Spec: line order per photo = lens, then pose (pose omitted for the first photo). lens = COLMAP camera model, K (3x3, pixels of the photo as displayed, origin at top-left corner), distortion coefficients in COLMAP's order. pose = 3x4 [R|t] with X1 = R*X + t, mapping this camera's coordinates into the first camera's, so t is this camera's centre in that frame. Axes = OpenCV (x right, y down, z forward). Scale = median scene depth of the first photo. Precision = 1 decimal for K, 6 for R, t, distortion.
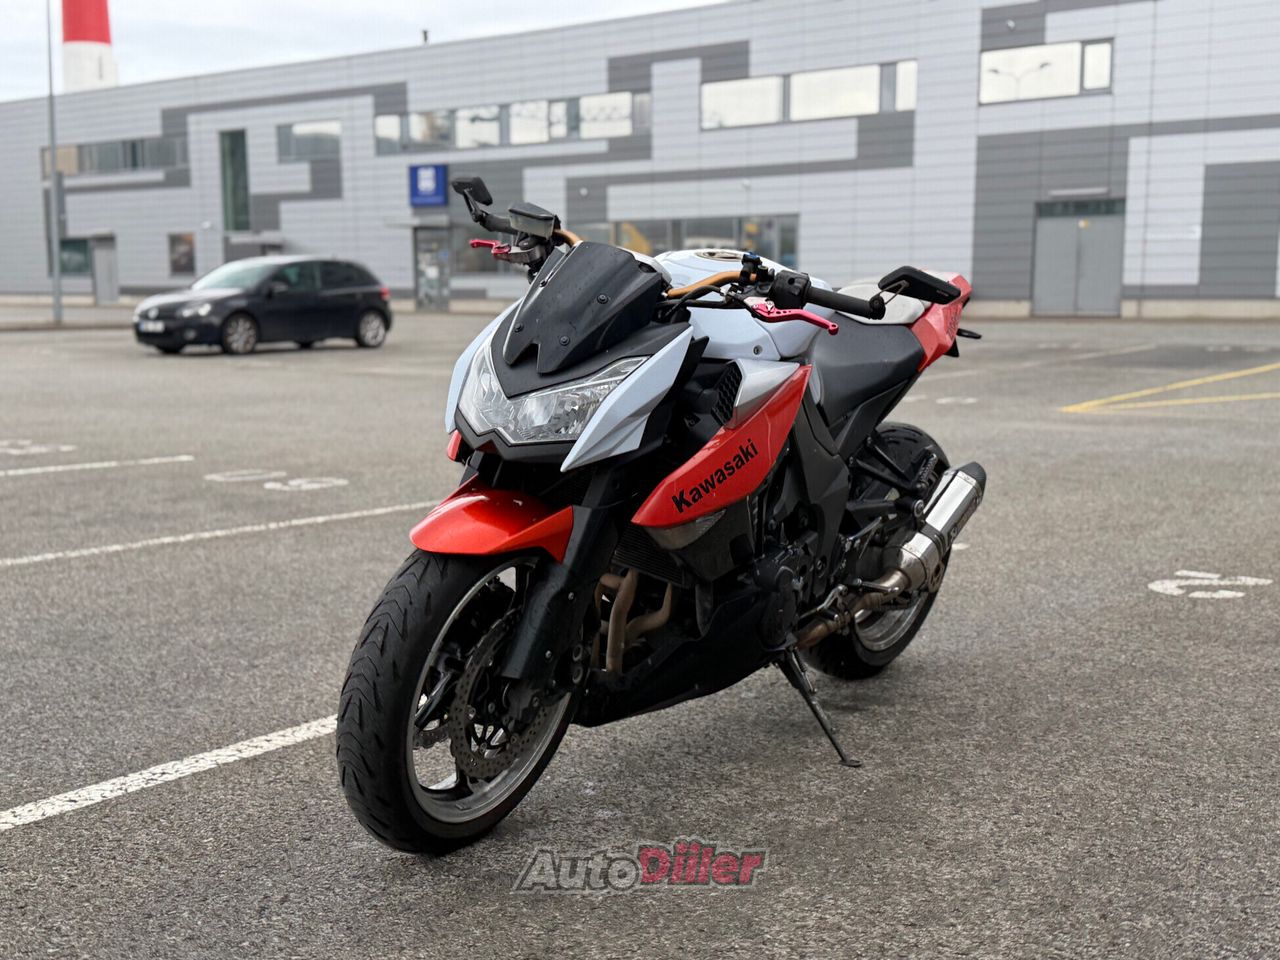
lens RADIAL K [[1454.6, 0, 629.7], [0, 1454.6, 479.8], [0, 0, 1]] dist [0.263291, -0.625234]
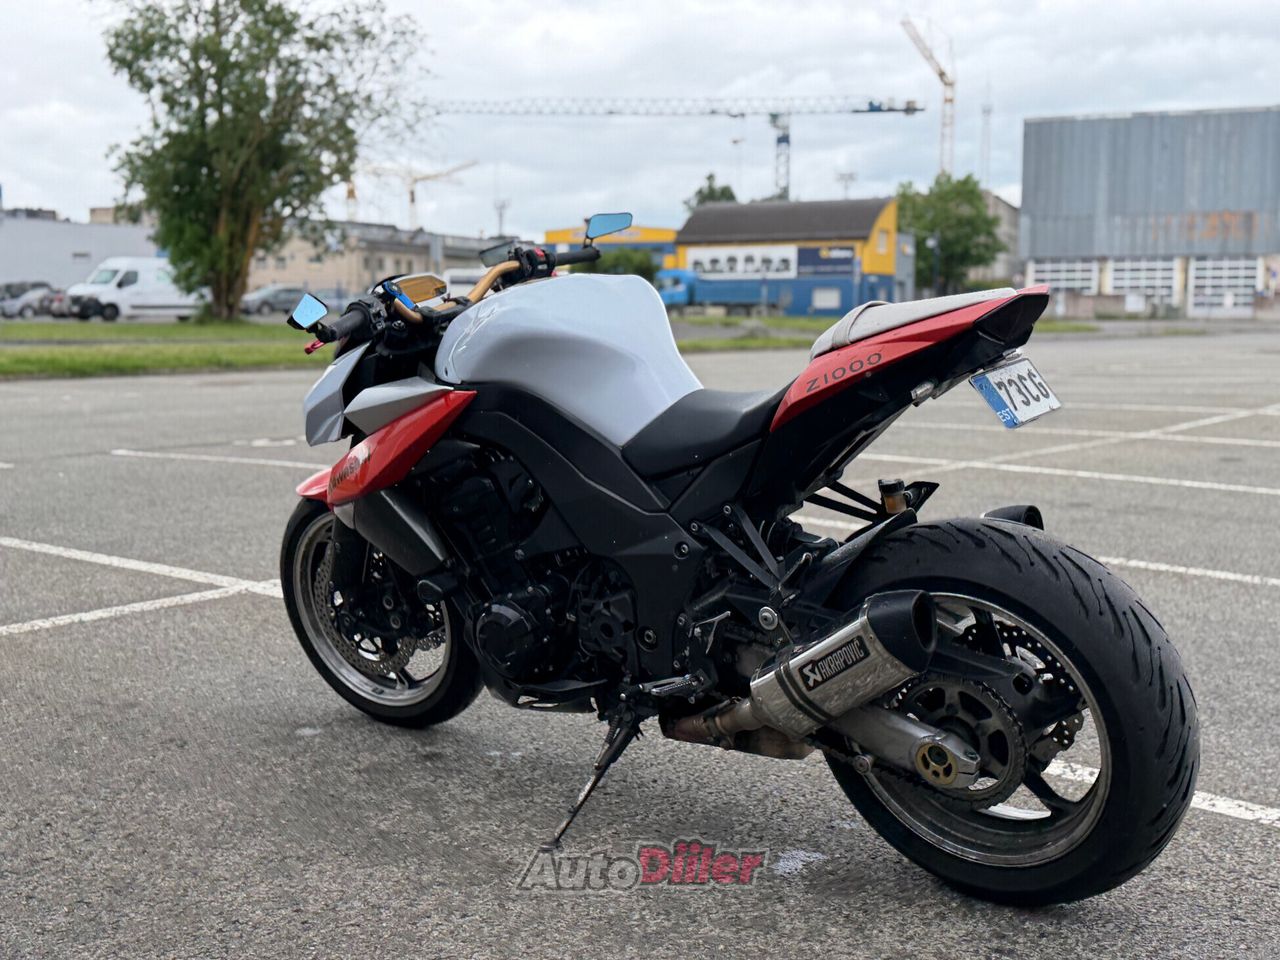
lens RADIAL K [[1454.6, 0, 629.7], [0, 1454.6, 479.8], [0, 0, 1]] dist [0.263291, -0.625234]
pose [[-0.031375, 0.133745, -0.990519, 1.109344], [-0.127087, 0.982430, 0.136678, -0.169090], [0.991395, 0.130171, -0.013827, 1.139751]]
